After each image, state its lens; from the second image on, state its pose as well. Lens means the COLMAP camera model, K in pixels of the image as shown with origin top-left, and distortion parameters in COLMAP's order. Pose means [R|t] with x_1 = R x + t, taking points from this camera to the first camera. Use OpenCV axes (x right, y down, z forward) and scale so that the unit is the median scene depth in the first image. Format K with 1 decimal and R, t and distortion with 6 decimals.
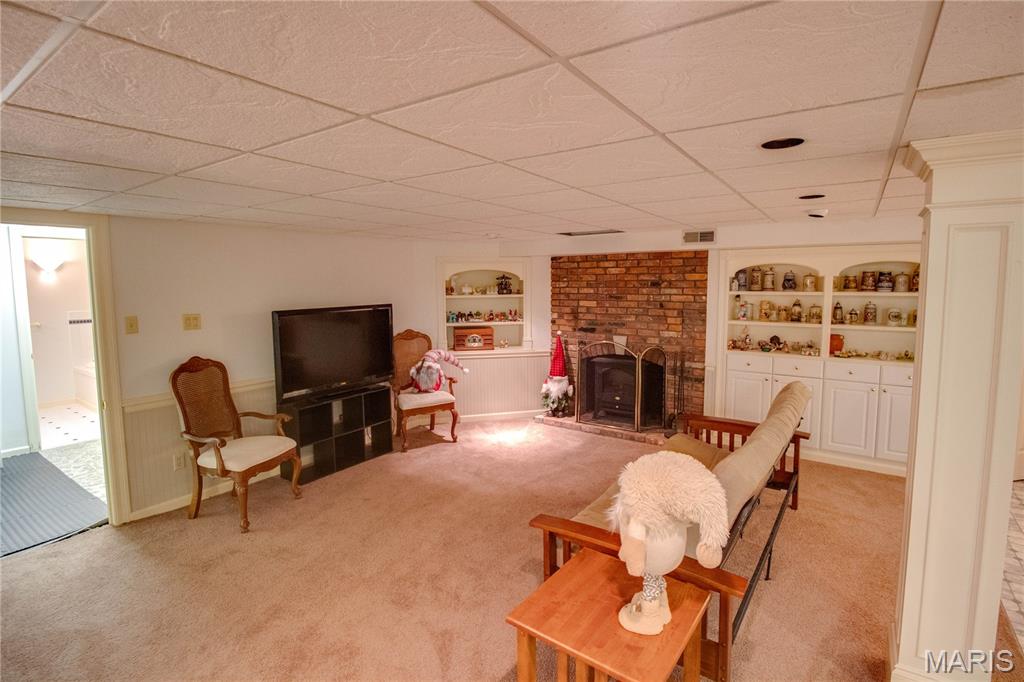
lens RADIAL K [[496.8, 0, 509.1], [0, 496.8, 334.7], [0, 0, 1]] dist [-0.002029, -0.000599]
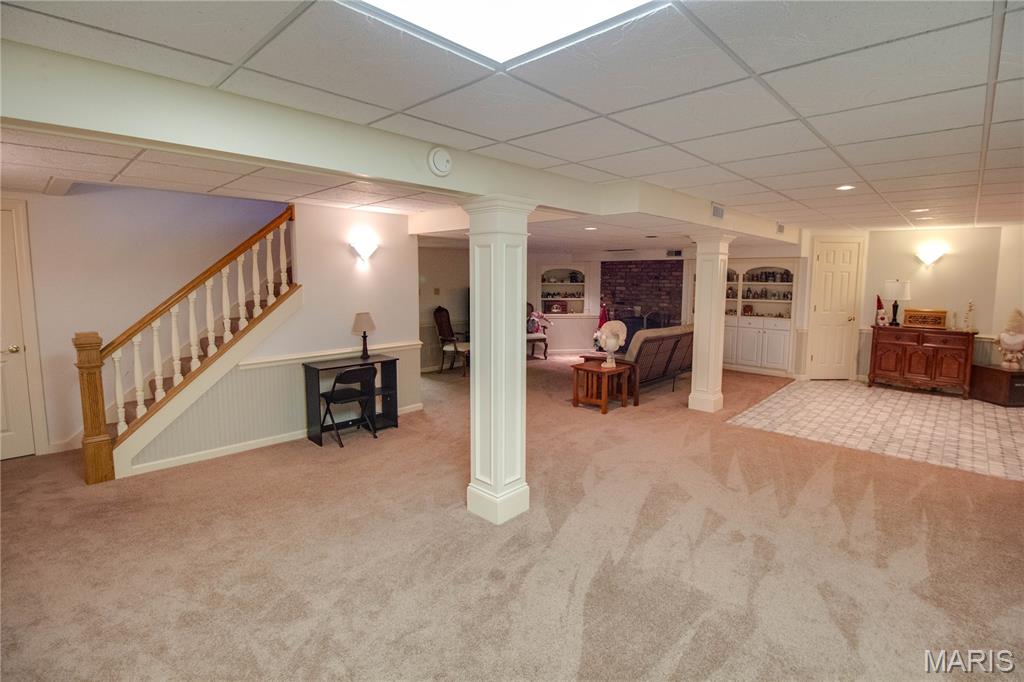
lens RADIAL K [[496.8, 0, 516.2], [0, 496.8, 337.8], [0, 0, 1]] dist [-0.002029, -0.000599]
pose [[0.991778, 0.024407, -0.125618, 0.014839], [-0.022603, 0.999620, 0.015769, 0.097745], [0.125955, -0.012800, 0.991953, -0.837545]]
